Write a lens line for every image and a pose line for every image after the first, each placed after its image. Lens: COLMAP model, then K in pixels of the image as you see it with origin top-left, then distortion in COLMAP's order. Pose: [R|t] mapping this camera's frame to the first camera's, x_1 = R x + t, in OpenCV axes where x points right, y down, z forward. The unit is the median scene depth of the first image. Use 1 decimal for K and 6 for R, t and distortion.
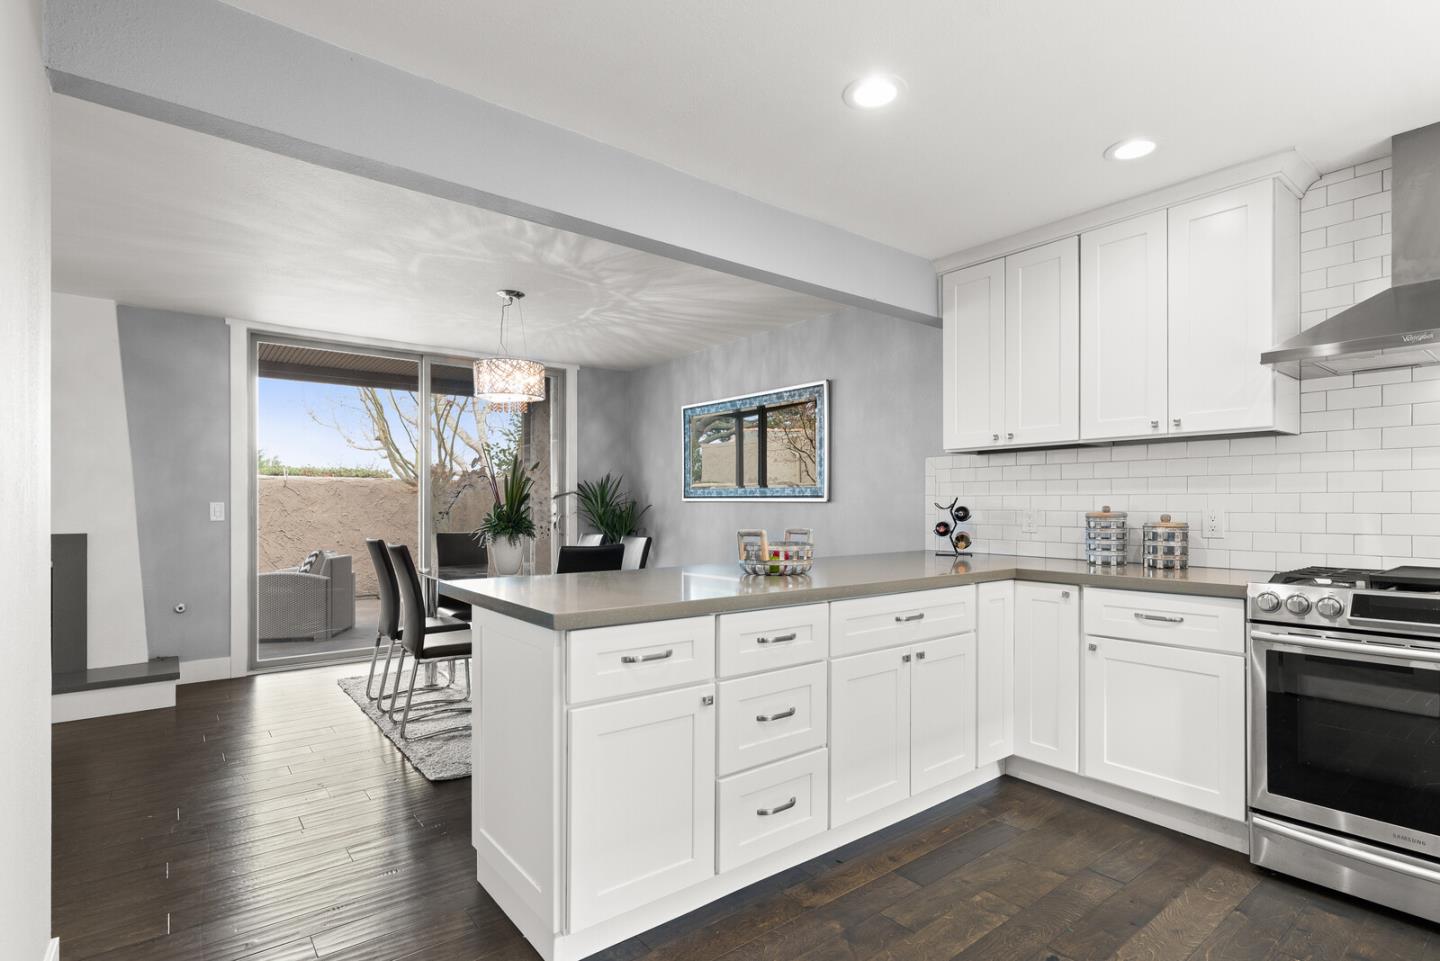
lens RADIAL K [[715.3, 0, 717.4], [0, 715.3, 507.0], [0, 0, 1]] dist [0.000133, 0.000184]
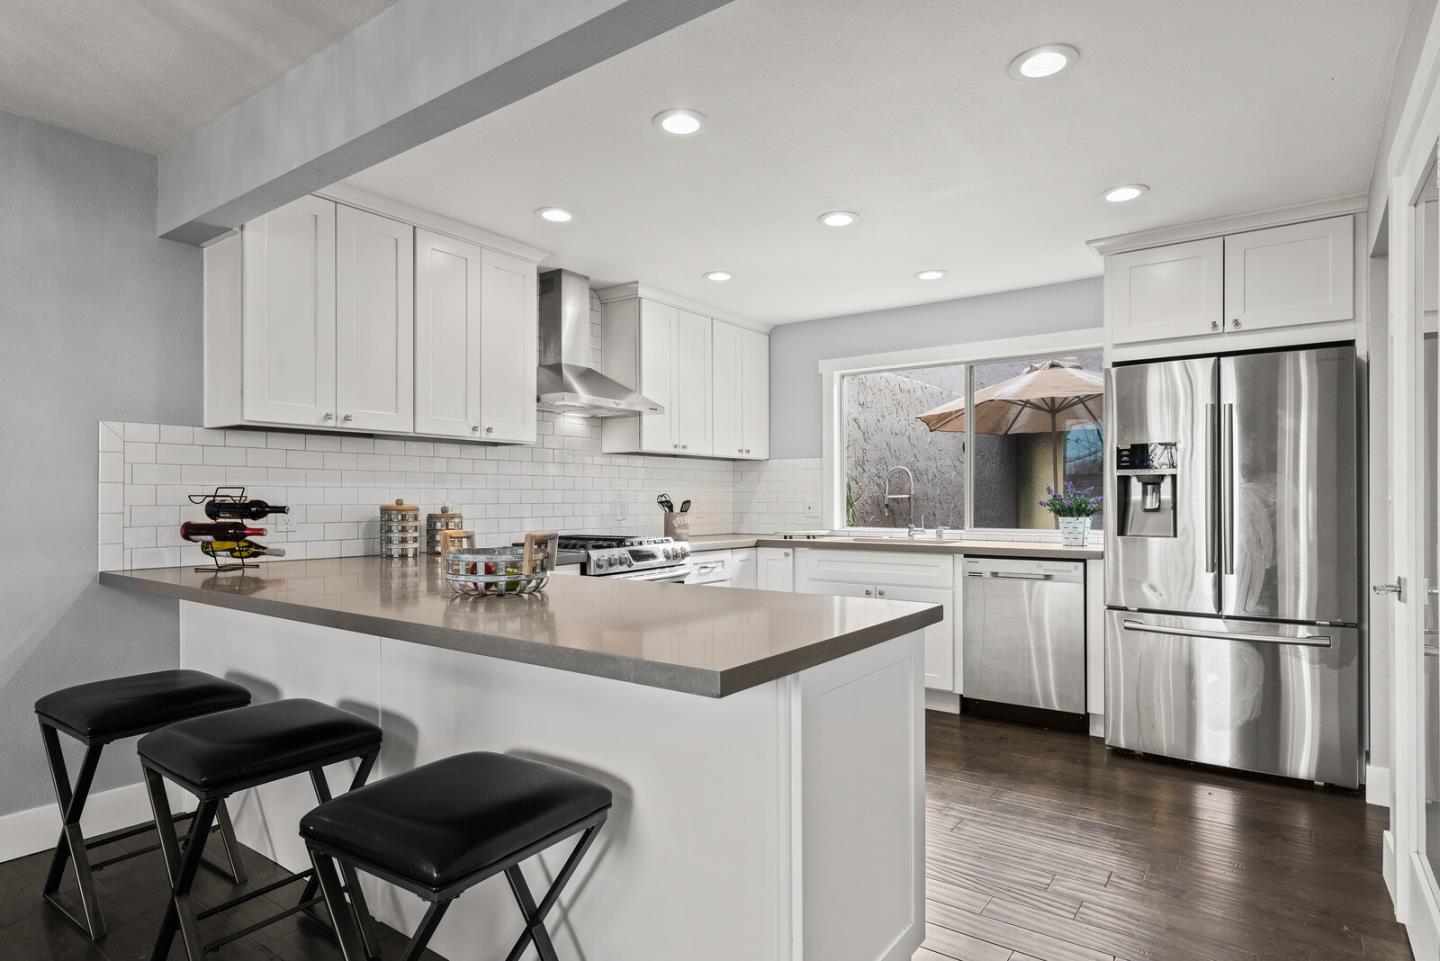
lens RADIAL K [[726.3, 0, 788.9], [0, 726.3, 499.3], [0, 0, 1]] dist [-0.002223, 0.000810]
pose [[-0.308135, -0.002089, 0.951340, -0.653944], [0.002325, 0.999993, 0.002949, -0.003084], [-0.951340, 0.003120, -0.308128, 0.871395]]
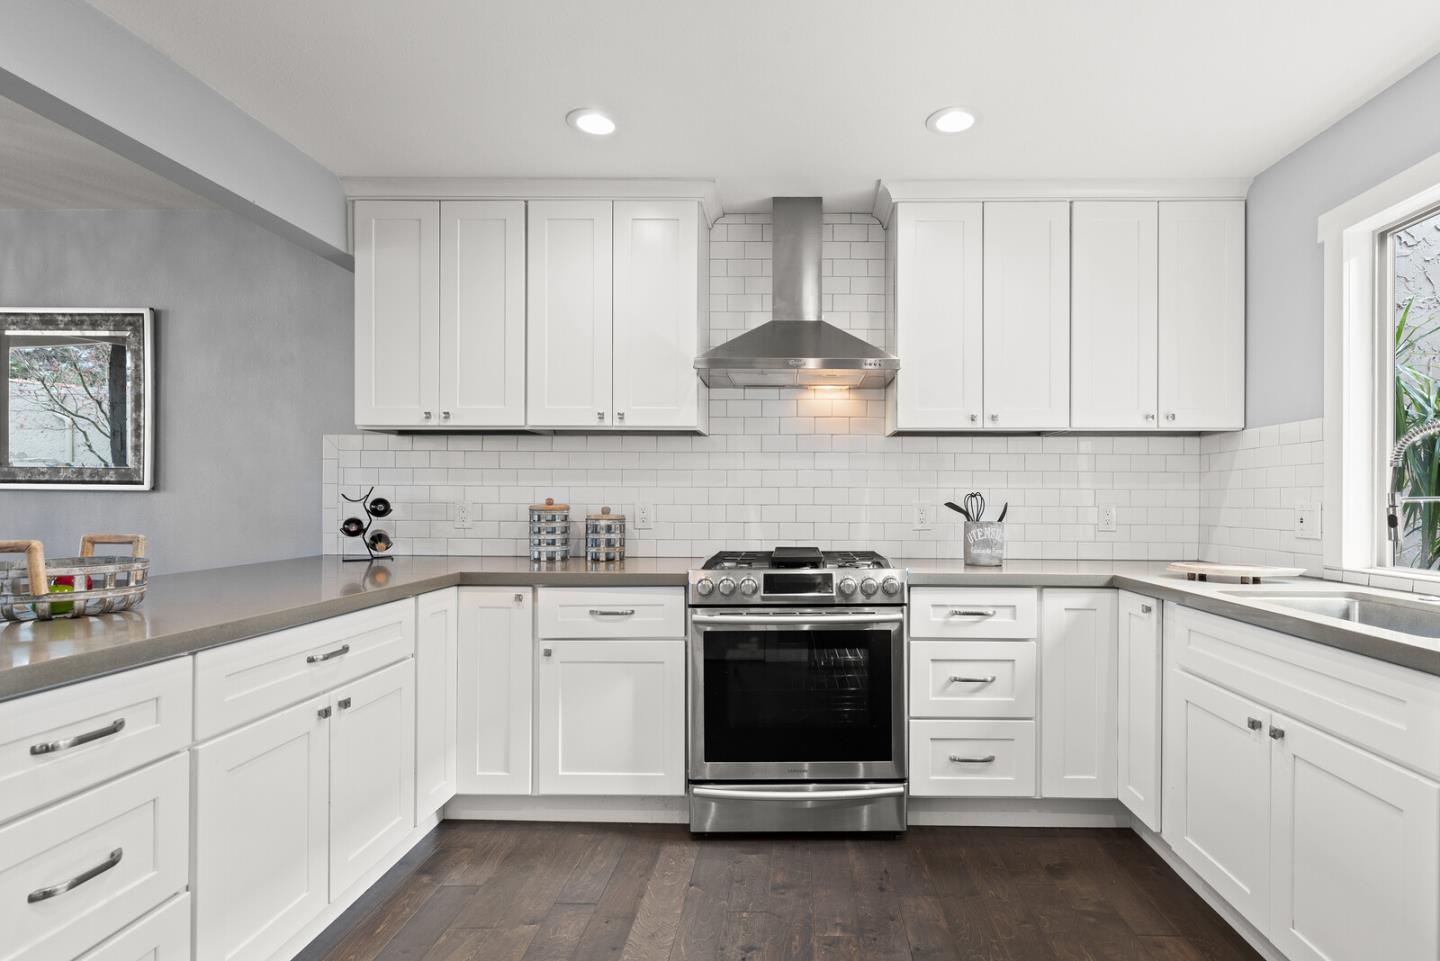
lens RADIAL K [[726.3, 0, 788.9], [0, 726.3, 499.3], [0, 0, 1]] dist [-0.002223, 0.000810]
pose [[0.620301, 0.000914, 0.784363, -0.013080], [-0.002046, 0.999998, 0.000453, -0.001100], [-0.784361, -0.001886, 0.620302, 0.173971]]
